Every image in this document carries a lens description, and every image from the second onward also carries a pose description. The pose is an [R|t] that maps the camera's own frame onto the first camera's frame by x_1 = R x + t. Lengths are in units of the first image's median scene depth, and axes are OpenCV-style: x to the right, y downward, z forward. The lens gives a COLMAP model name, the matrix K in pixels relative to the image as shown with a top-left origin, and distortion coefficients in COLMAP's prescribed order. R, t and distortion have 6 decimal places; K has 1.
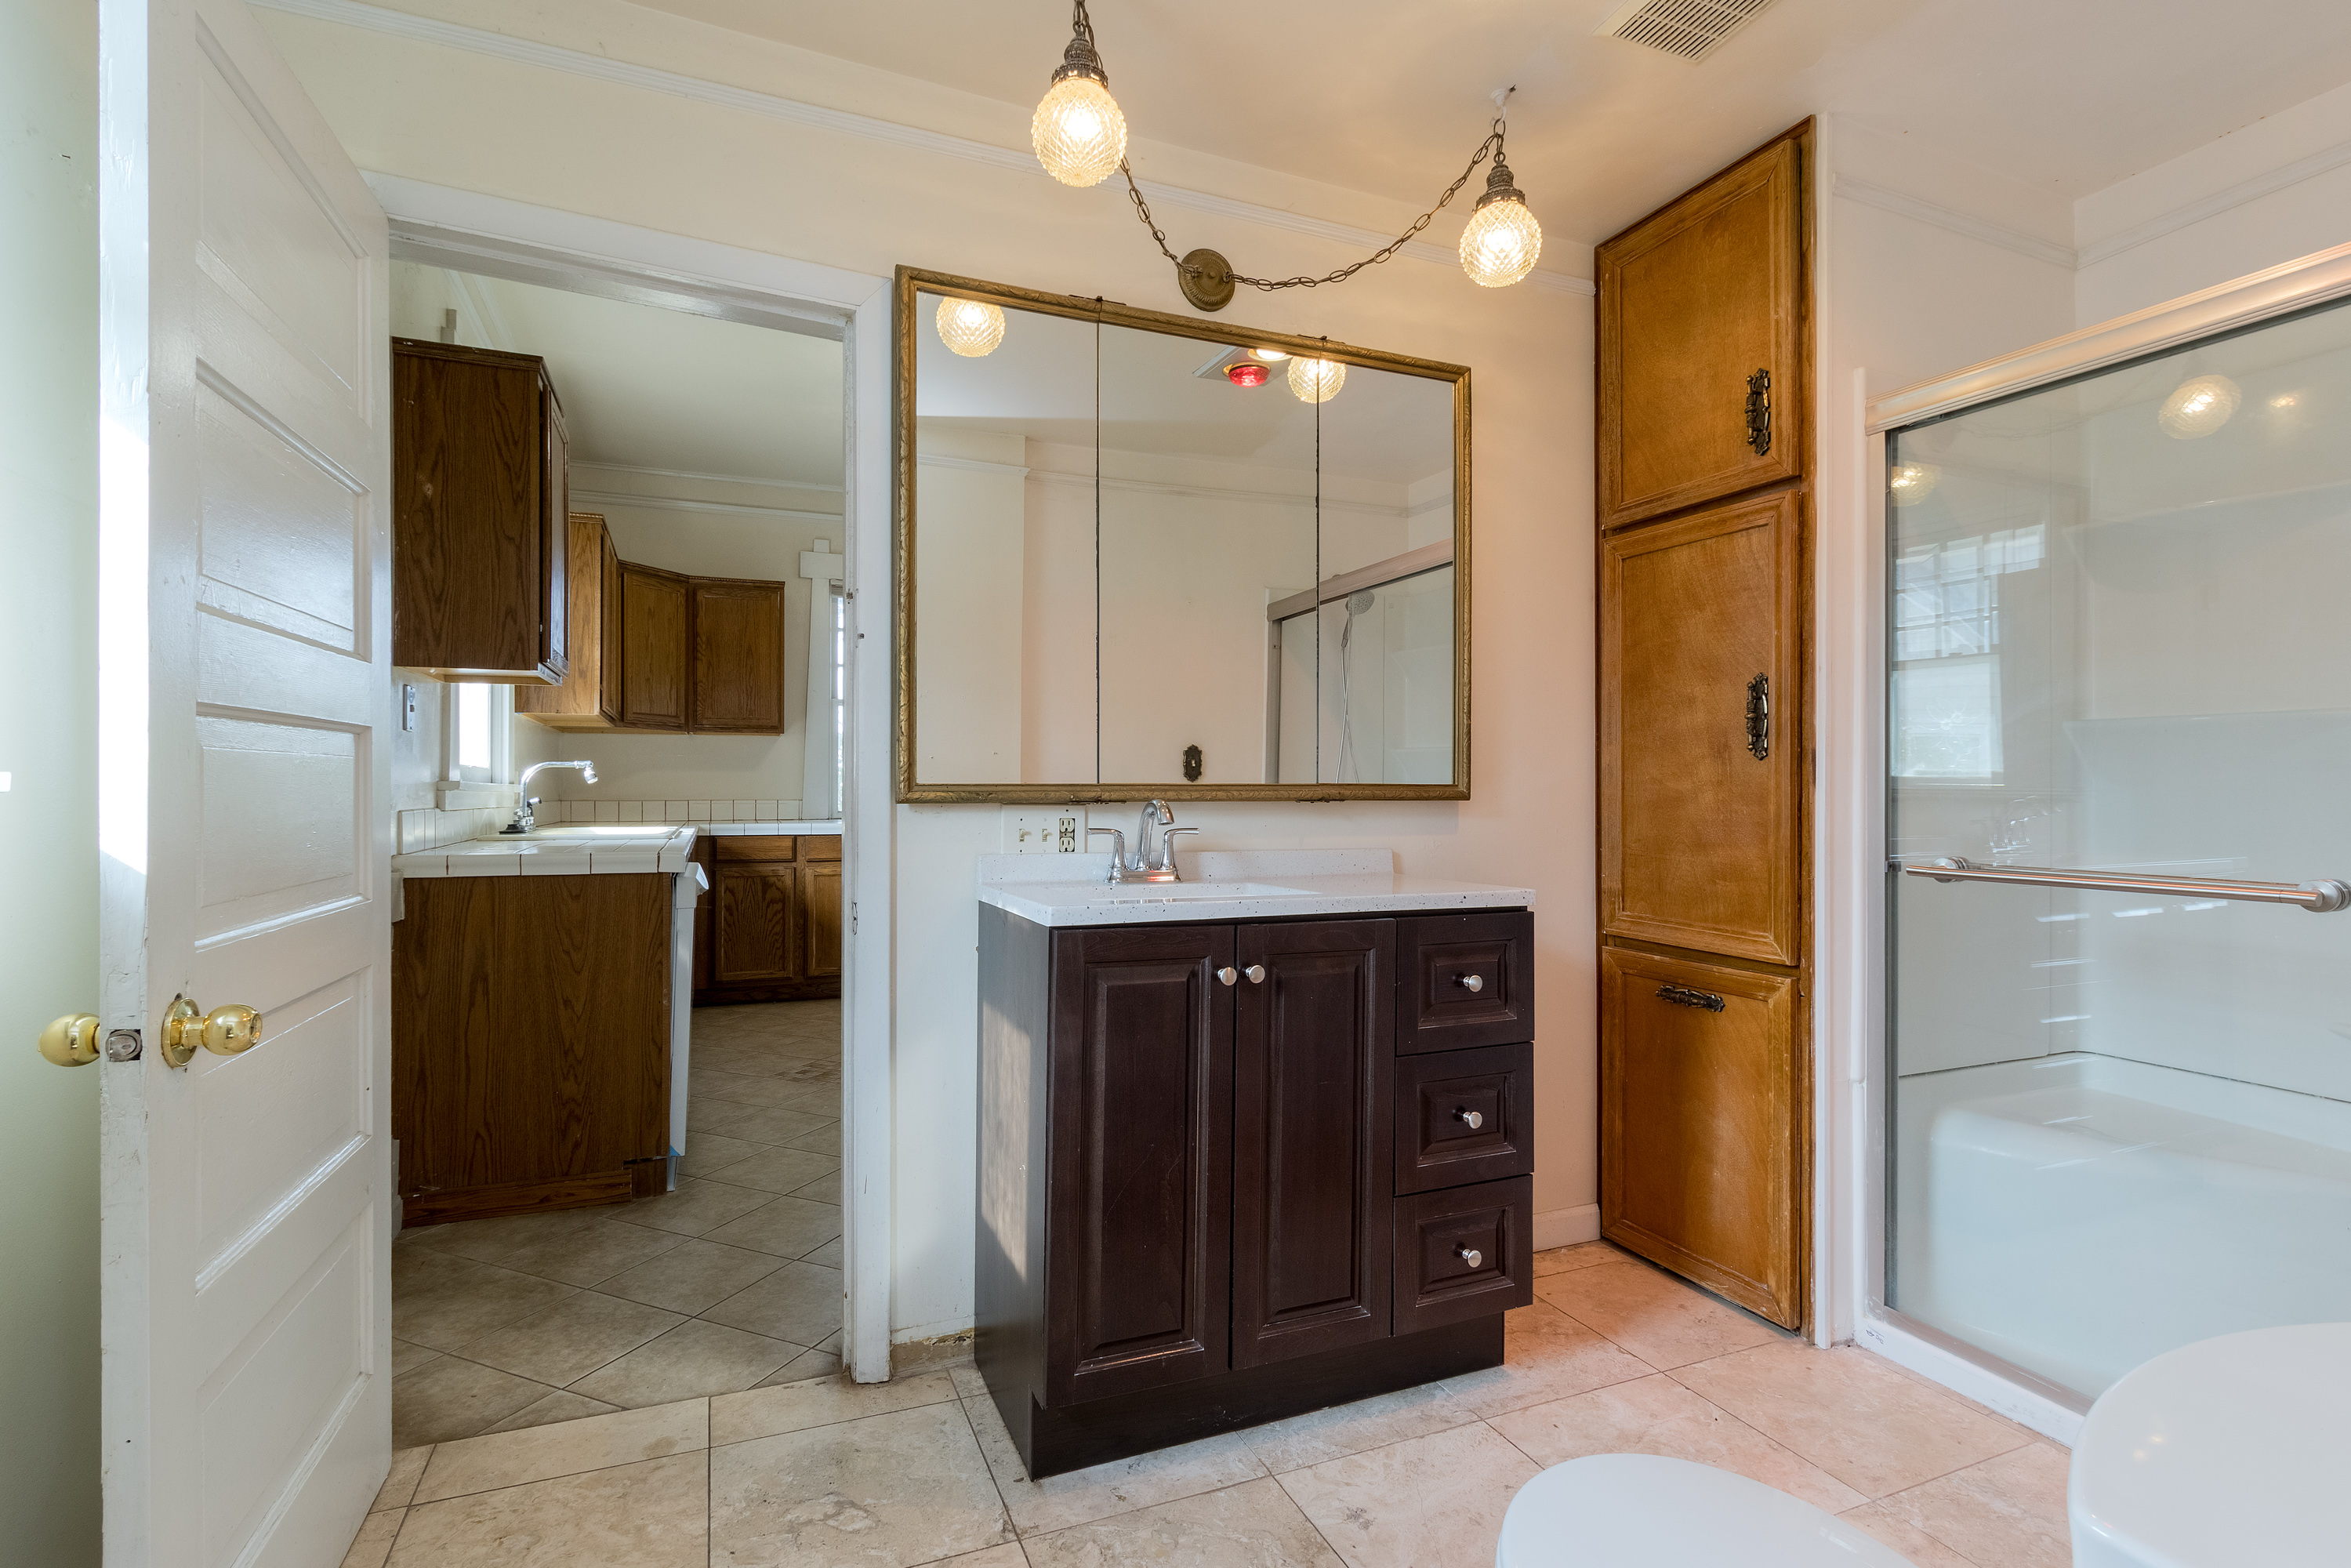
lens RADIAL K [[1122.2, 0, 1187.0], [0, 1122.2, 782.4], [0, 0, 1]] dist [-0.015562, -0.000905]
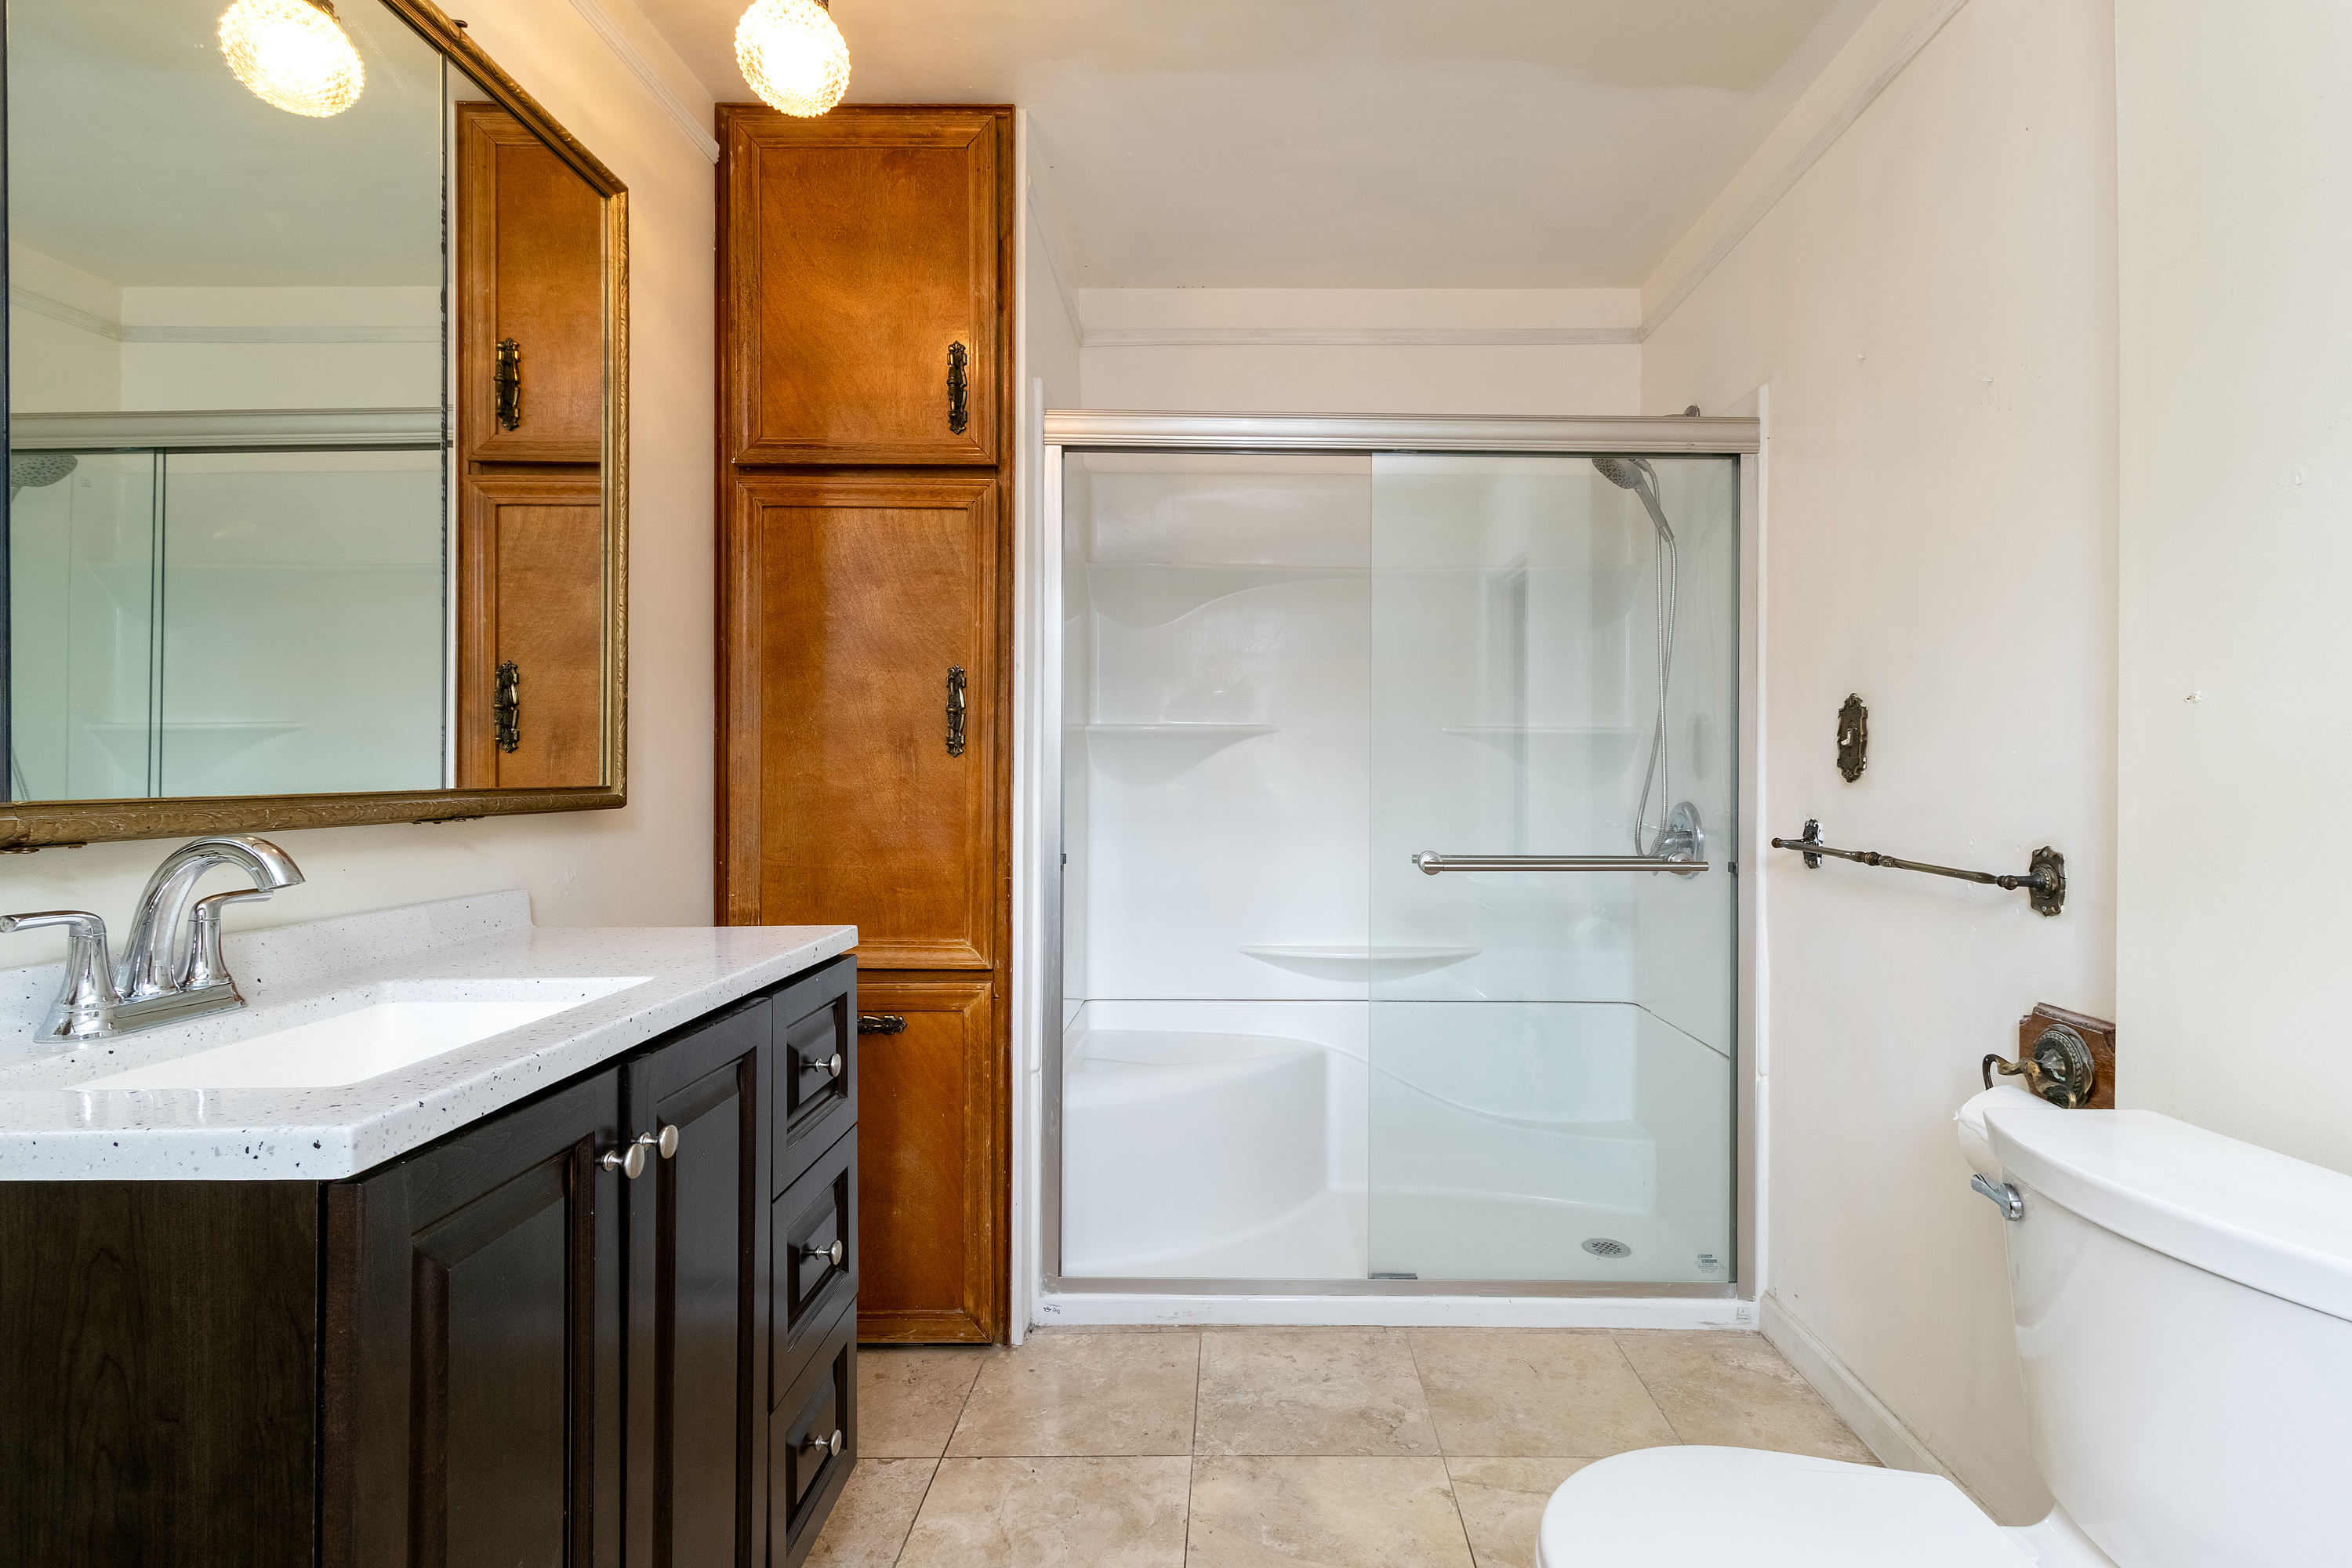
lens RADIAL K [[1122.7, 0, 1181.1], [0, 1122.7, 770.5], [0, 0, 1]] dist [-0.015562, -0.000905]
pose [[0.373813, -0.002457, 0.927501, -0.292674], [-0.004911, 0.999977, 0.004628, -0.013605], [-0.927491, -0.006285, 0.373793, 0.468863]]
